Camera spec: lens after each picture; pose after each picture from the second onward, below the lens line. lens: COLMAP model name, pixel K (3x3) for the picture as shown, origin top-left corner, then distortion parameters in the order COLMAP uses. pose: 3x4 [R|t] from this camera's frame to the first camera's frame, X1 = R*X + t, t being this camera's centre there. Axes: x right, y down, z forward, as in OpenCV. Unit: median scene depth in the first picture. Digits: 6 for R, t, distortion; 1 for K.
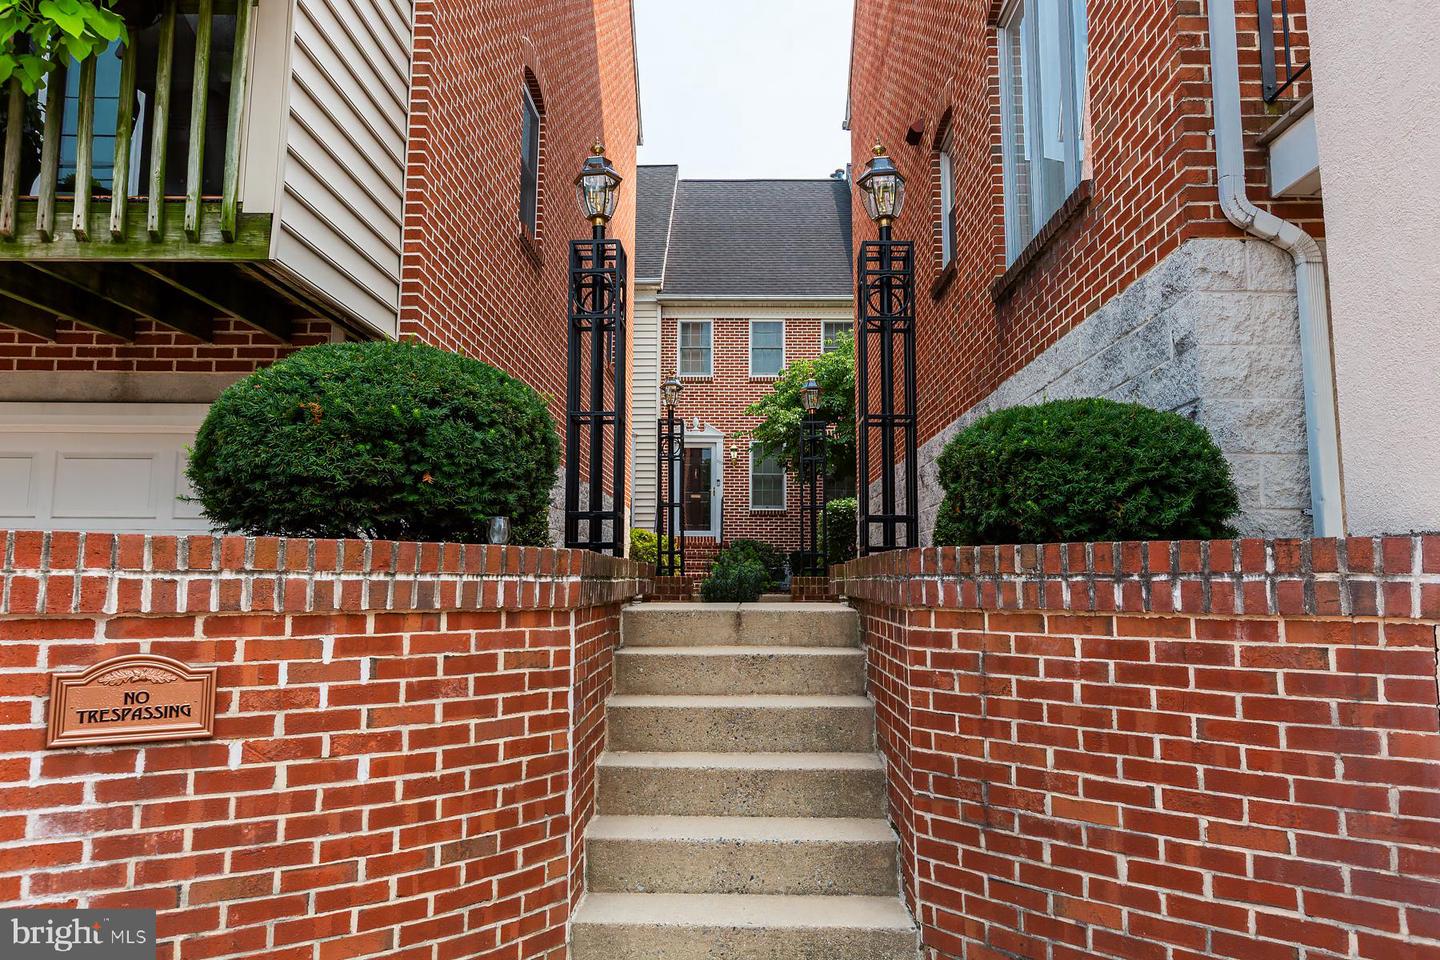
lens RADIAL K [[1040.5, 0, 720.0], [0, 1040.5, 480.0], [0, 0, 1]] dist [0.001228, 0.000019]
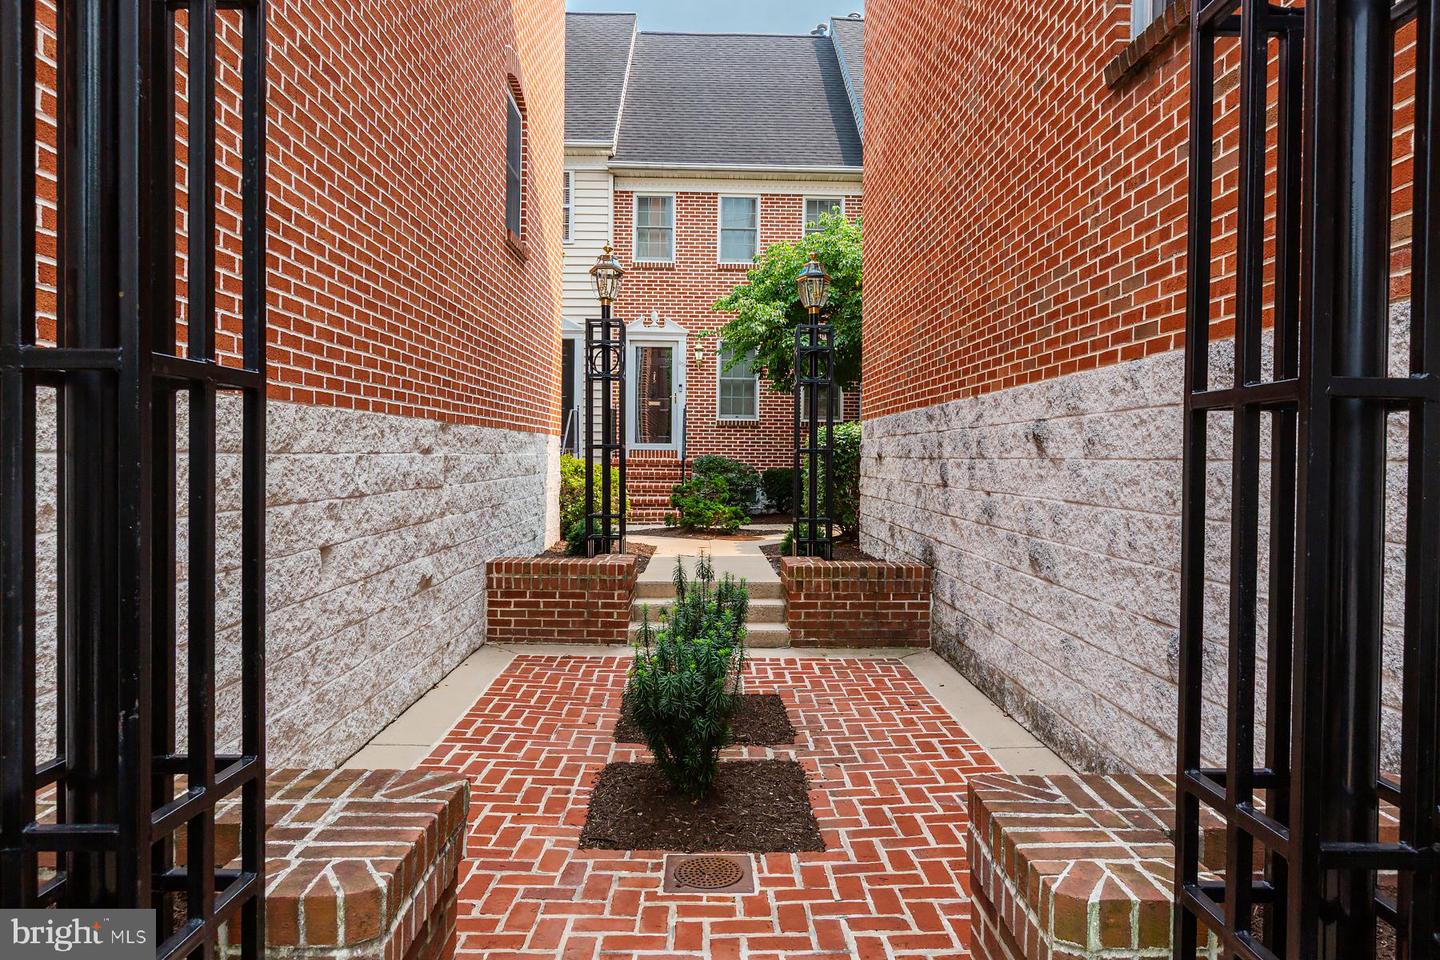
lens RADIAL K [[961.5, 0, 720.0], [0, 961.5, 480.0], [0, 0, 1]] dist [-0.002601, -0.000064]
pose [[0.999331, 0.005807, 0.036115, 0.002796], [-0.010028, 0.992985, 0.117816, -0.015951], [-0.035177, -0.118099, 0.992379, 0.200827]]
